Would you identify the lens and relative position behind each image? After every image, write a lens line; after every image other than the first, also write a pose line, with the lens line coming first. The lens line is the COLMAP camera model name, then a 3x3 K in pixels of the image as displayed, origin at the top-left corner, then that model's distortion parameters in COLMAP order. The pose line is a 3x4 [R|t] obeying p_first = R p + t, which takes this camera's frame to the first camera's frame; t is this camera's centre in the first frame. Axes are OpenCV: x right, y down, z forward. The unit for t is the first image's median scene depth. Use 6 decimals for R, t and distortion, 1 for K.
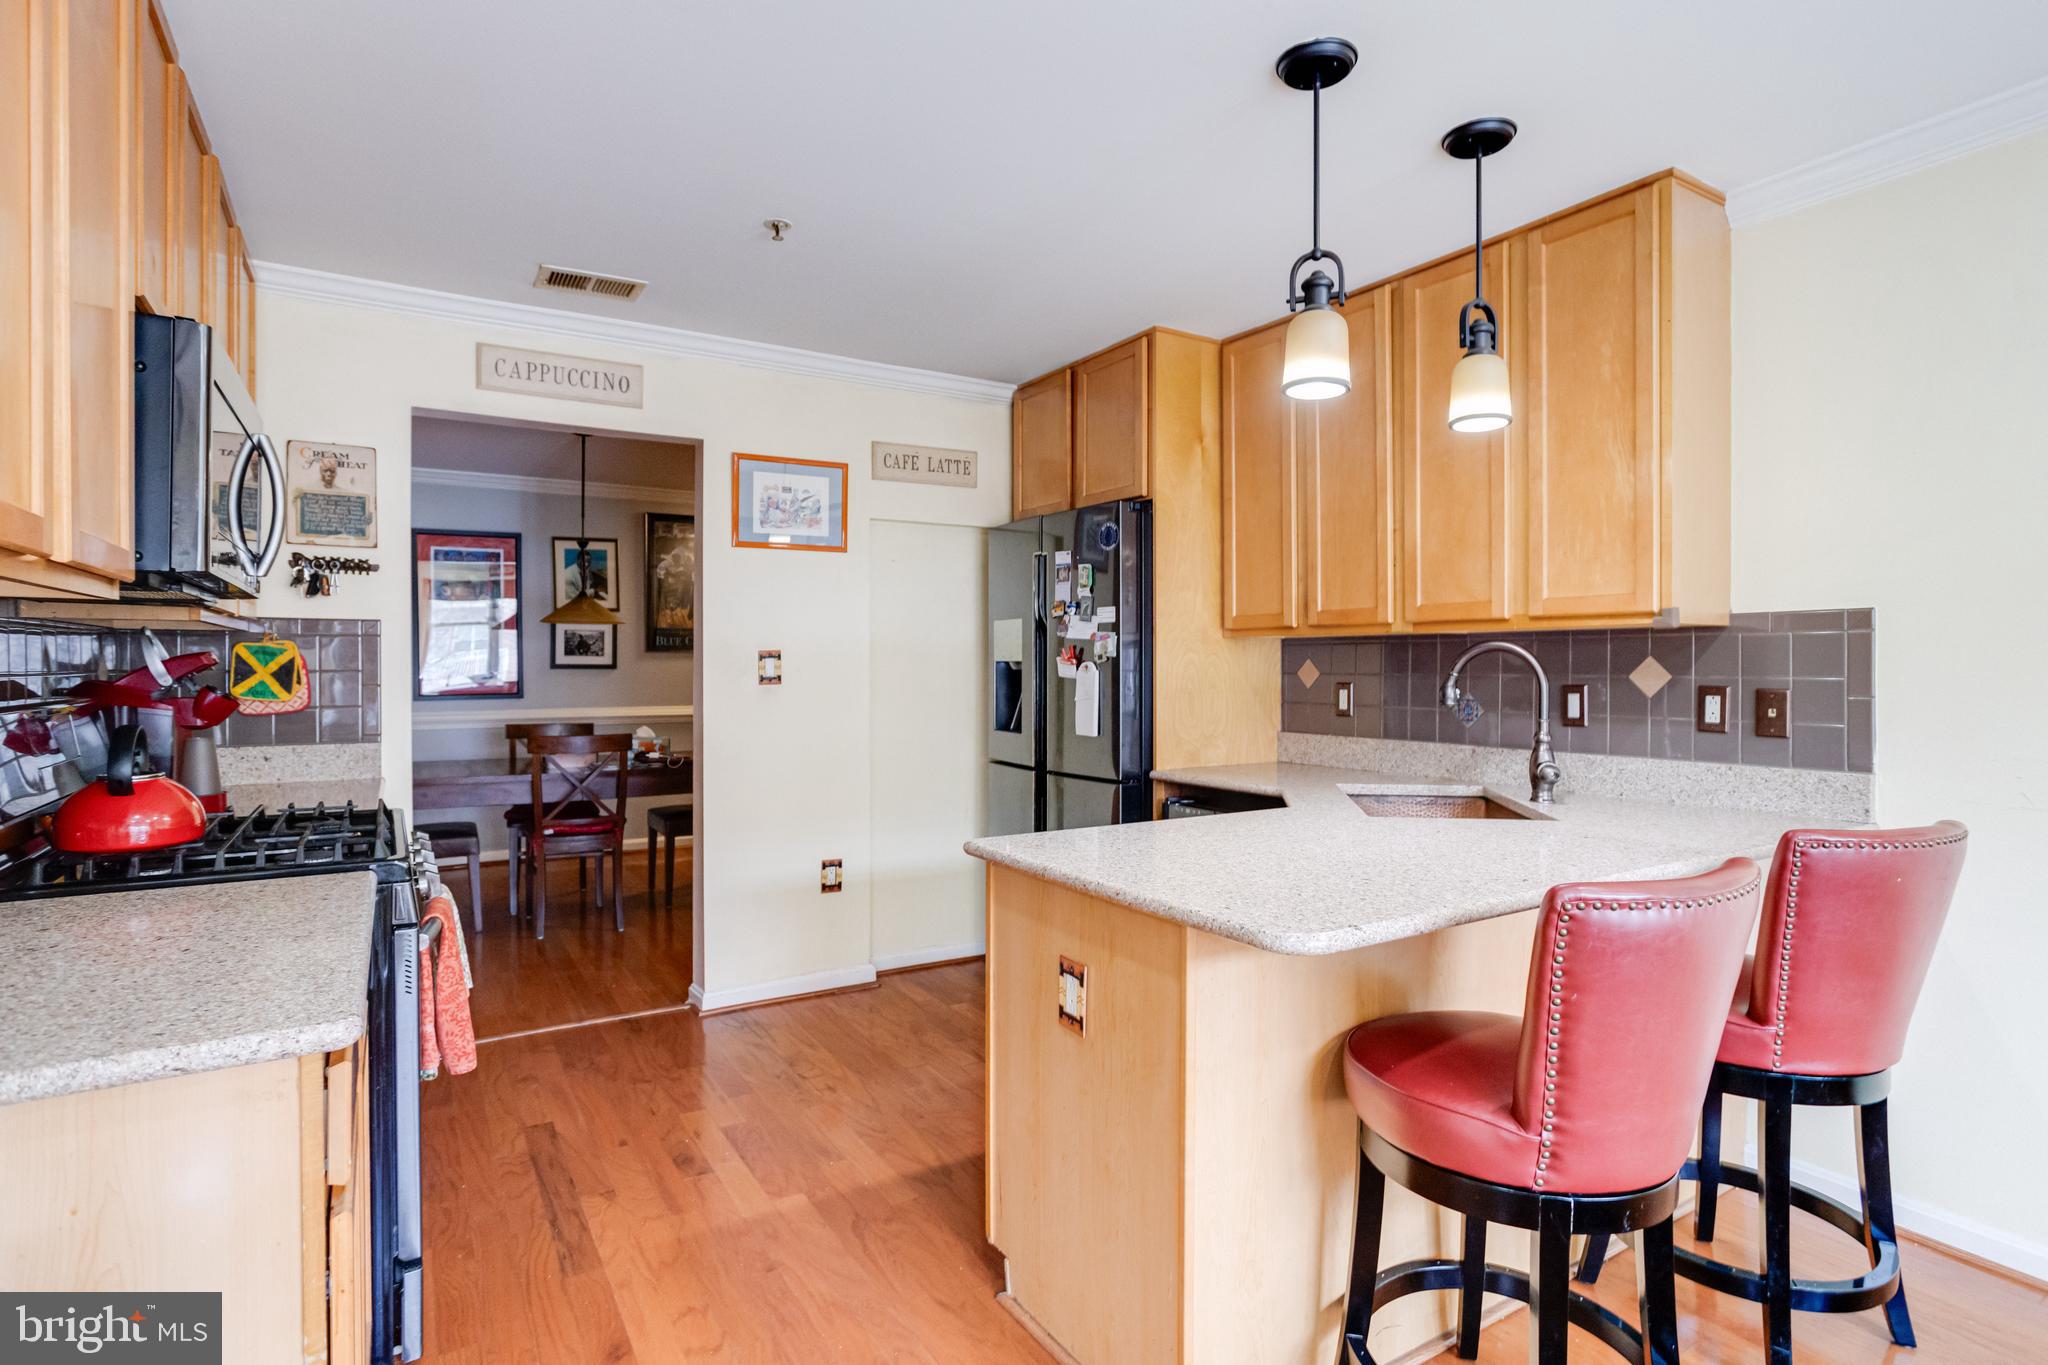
lens RADIAL K [[995.5, 0, 1024.0], [0, 995.5, 682.5], [0, 0, 1]] dist [-0.040922, 0.022234]
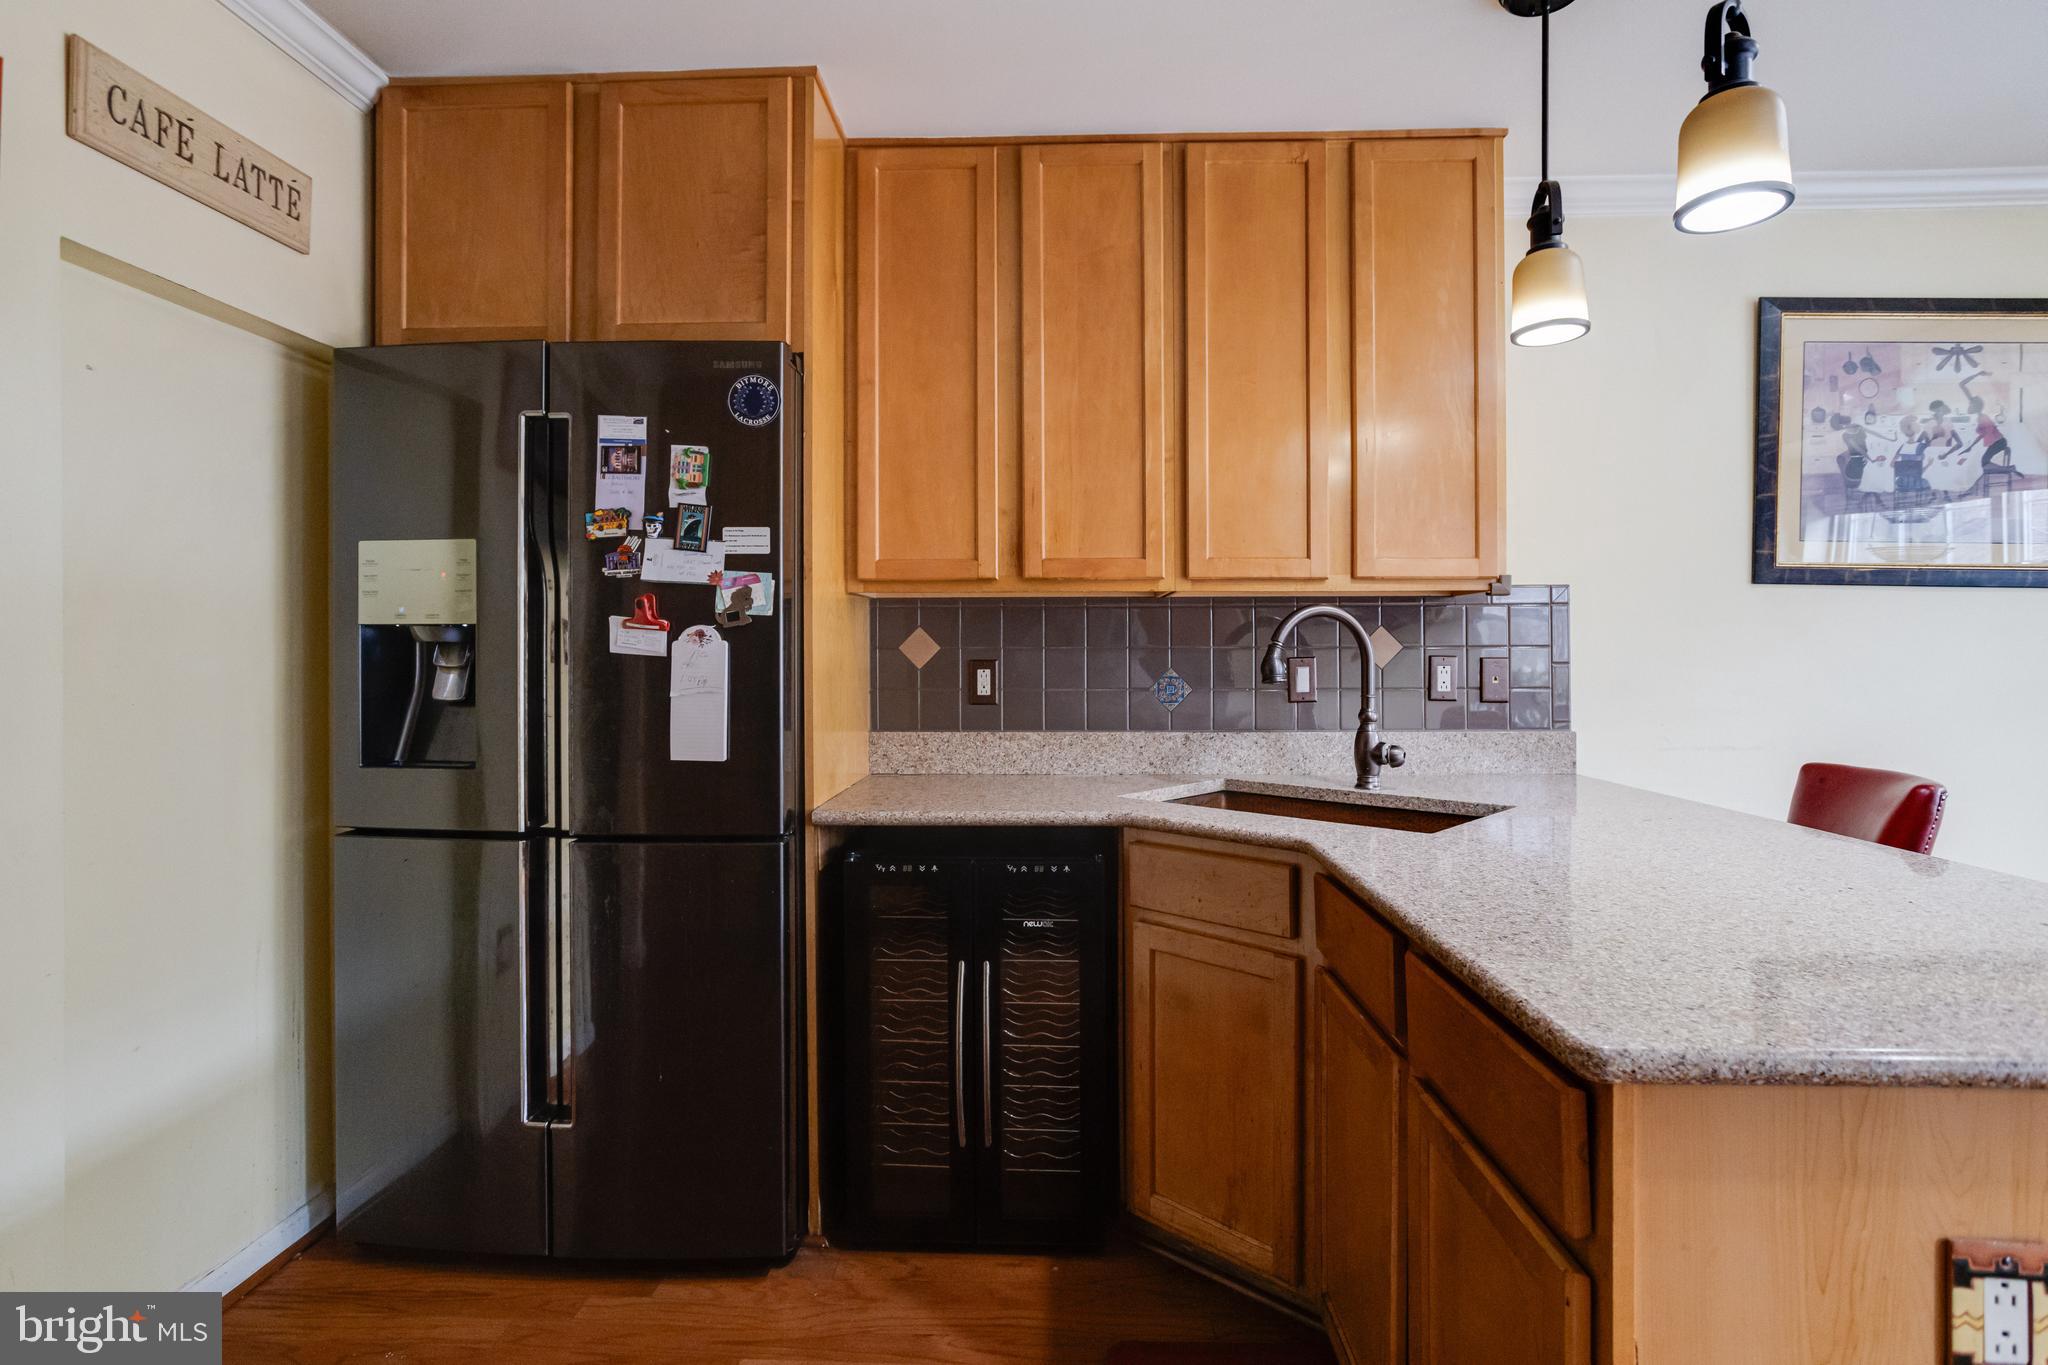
lens RADIAL K [[1014.1, 0, 1027.8], [0, 1014.1, 649.5], [0, 0, 1]] dist [-0.046128, 0.027819]
pose [[0.568148, -0.002388, 0.822923, -0.294906], [0.014054, 0.999878, -0.006801, -0.001140], [-0.822806, 0.015429, 0.568113, 0.555495]]
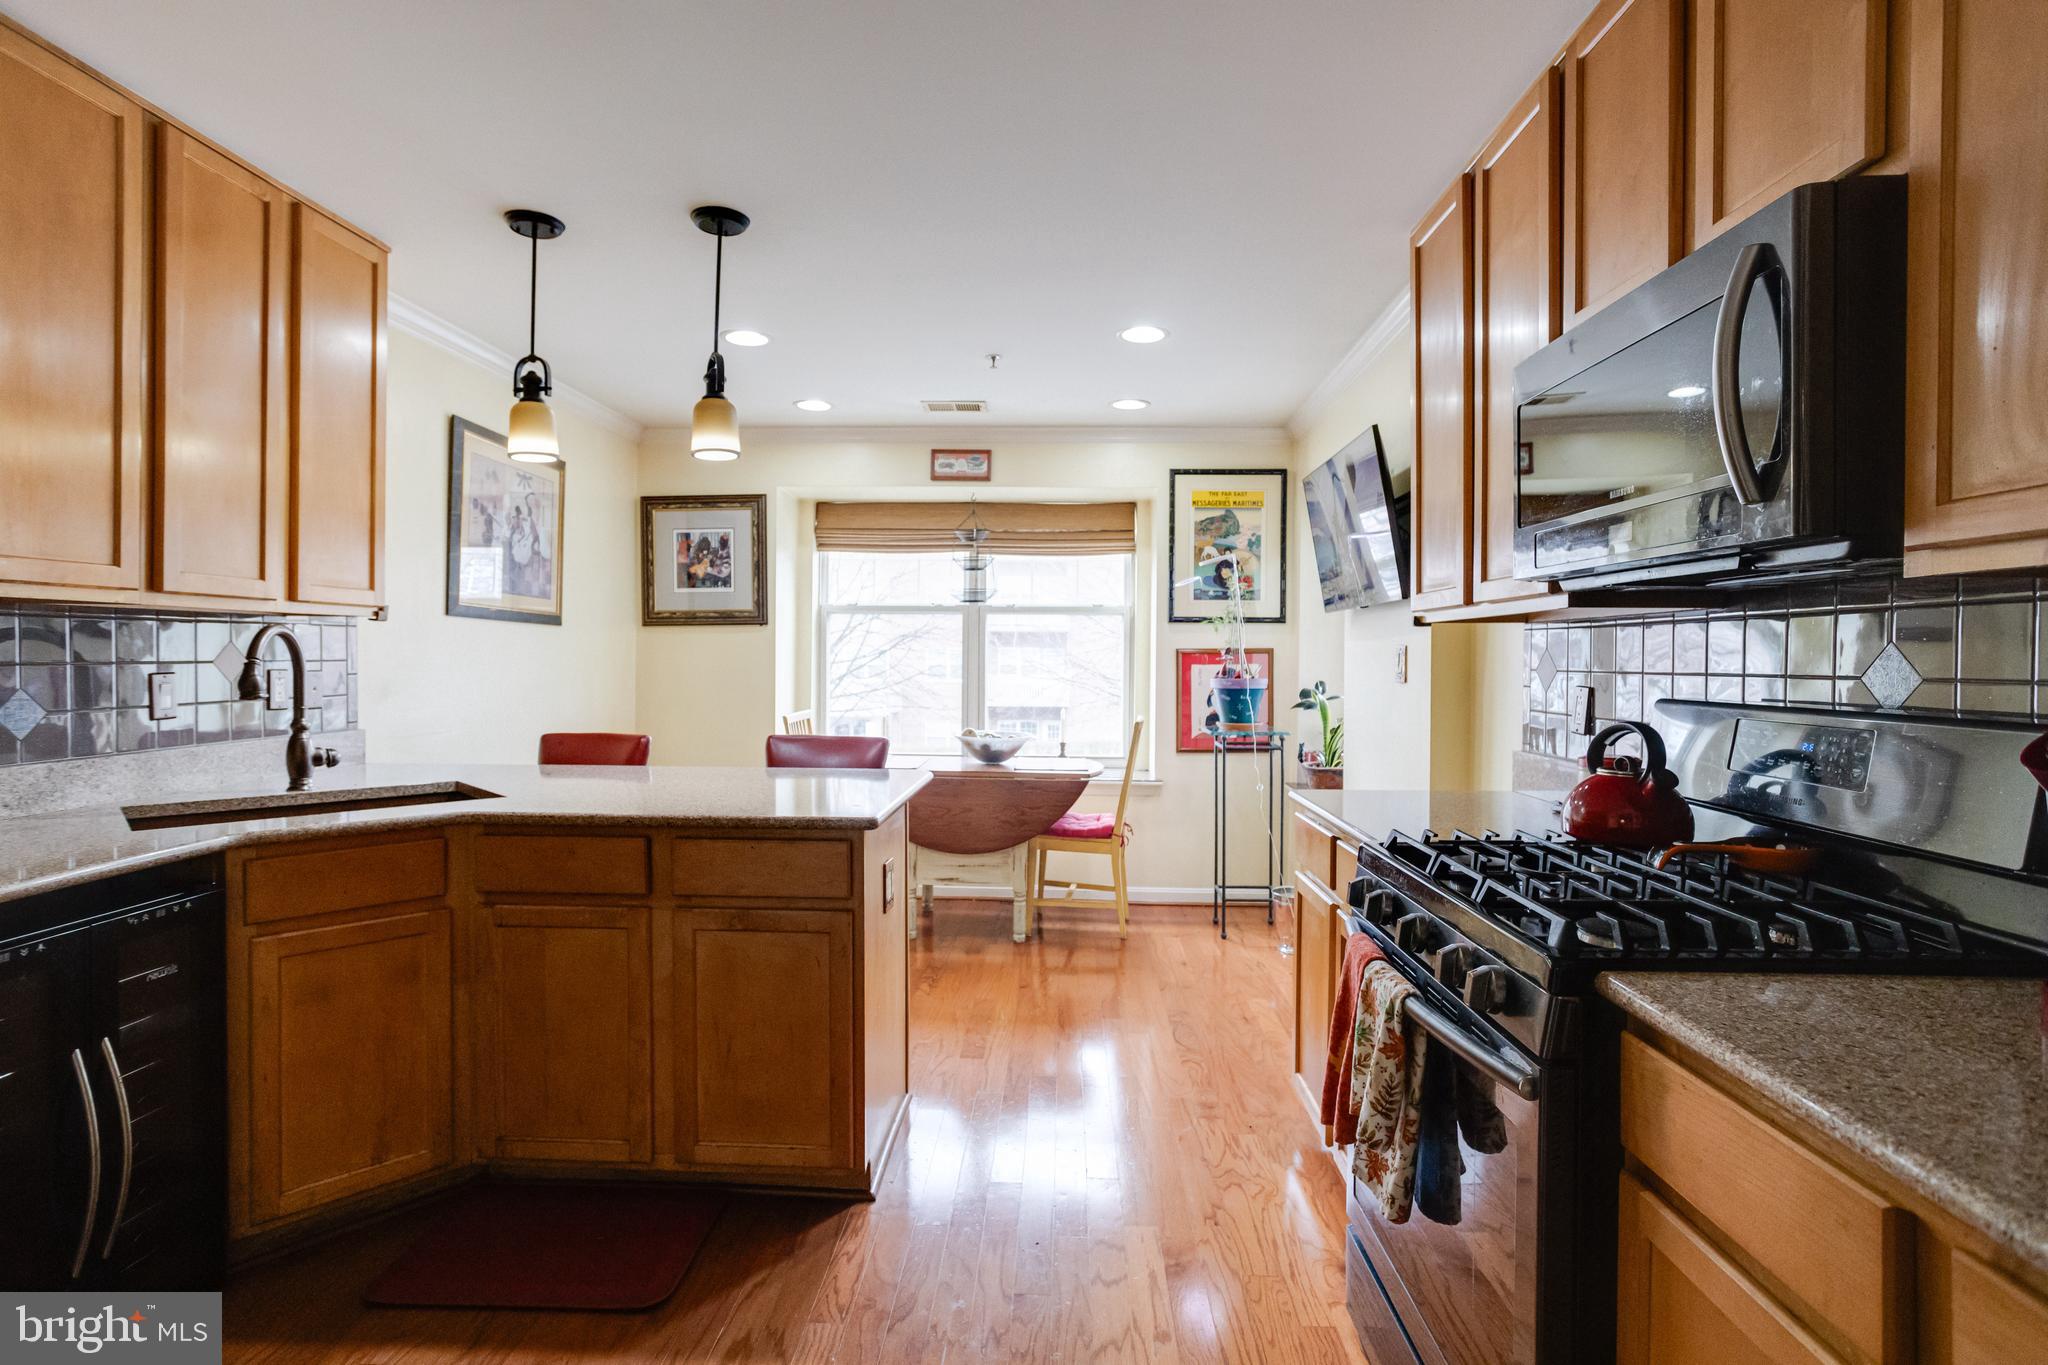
lens RADIAL K [[1014.1, 0, 1027.8], [0, 1014.1, 649.5], [0, 0, 1]] dist [-0.046128, 0.027819]
pose [[-0.823225, -0.005977, 0.567684, -0.482090], [-0.001671, 0.999966, 0.008106, -0.021615], [-0.567713, 0.005724, -0.823206, 1.062978]]
